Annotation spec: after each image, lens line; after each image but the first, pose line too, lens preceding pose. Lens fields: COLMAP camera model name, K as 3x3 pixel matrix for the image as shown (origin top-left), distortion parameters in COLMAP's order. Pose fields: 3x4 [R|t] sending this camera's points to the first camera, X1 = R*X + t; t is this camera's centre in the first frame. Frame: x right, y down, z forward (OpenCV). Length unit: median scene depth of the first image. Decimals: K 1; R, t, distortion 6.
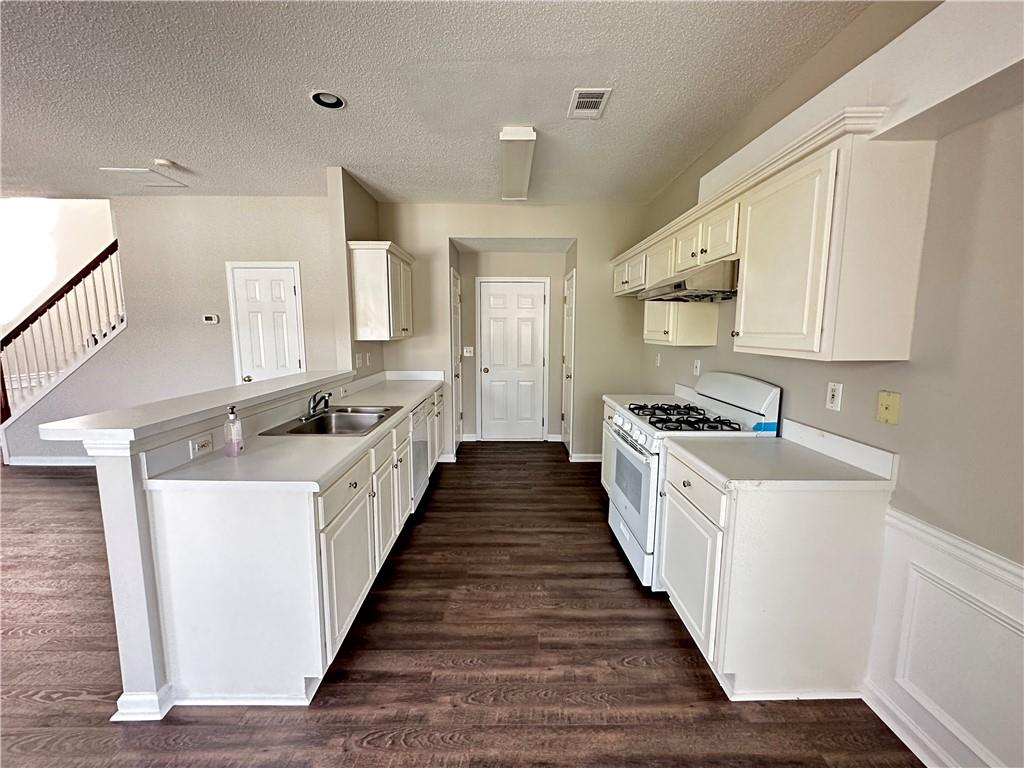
lens RADIAL K [[410.1, 0, 510.1], [0, 410.1, 384.5], [0, 0, 1]] dist [-0.000882, -0.000120]
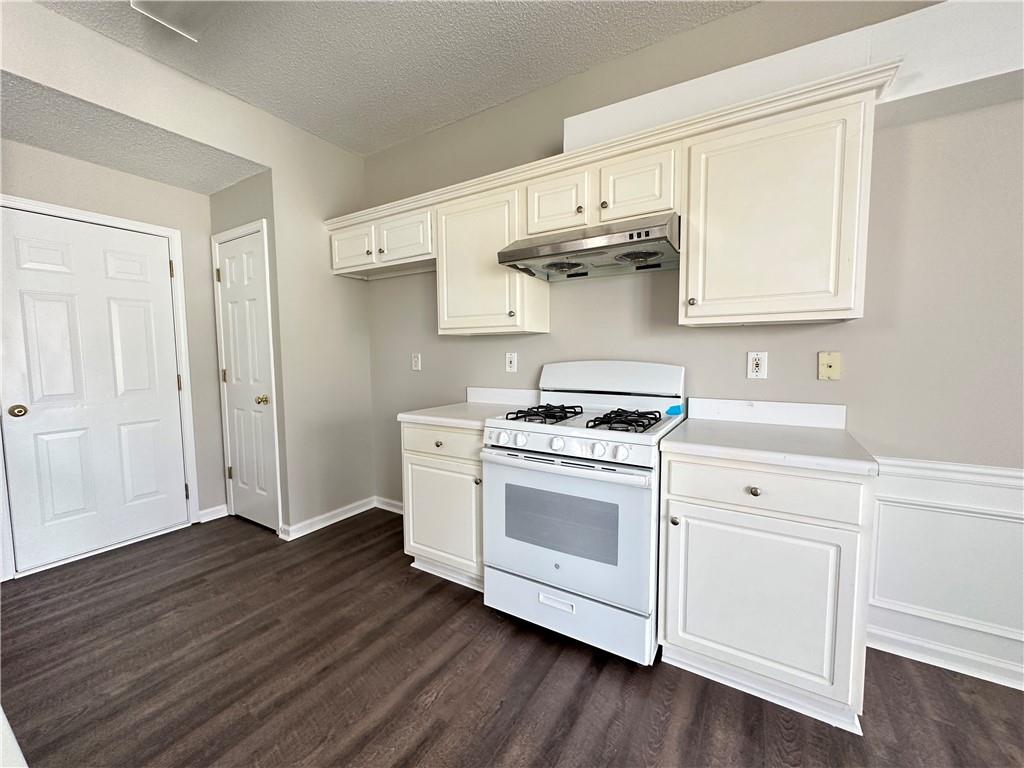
lens RADIAL K [[410.1, 0, 512.3], [0, 410.1, 382.6], [0, 0, 1]] dist [-0.000882, -0.000120]
pose [[0.533775, -0.068389, 0.842857, -0.229289], [0.121376, 0.992600, 0.003673, -0.003663], [-0.836870, 0.100342, 0.538126, 0.530743]]
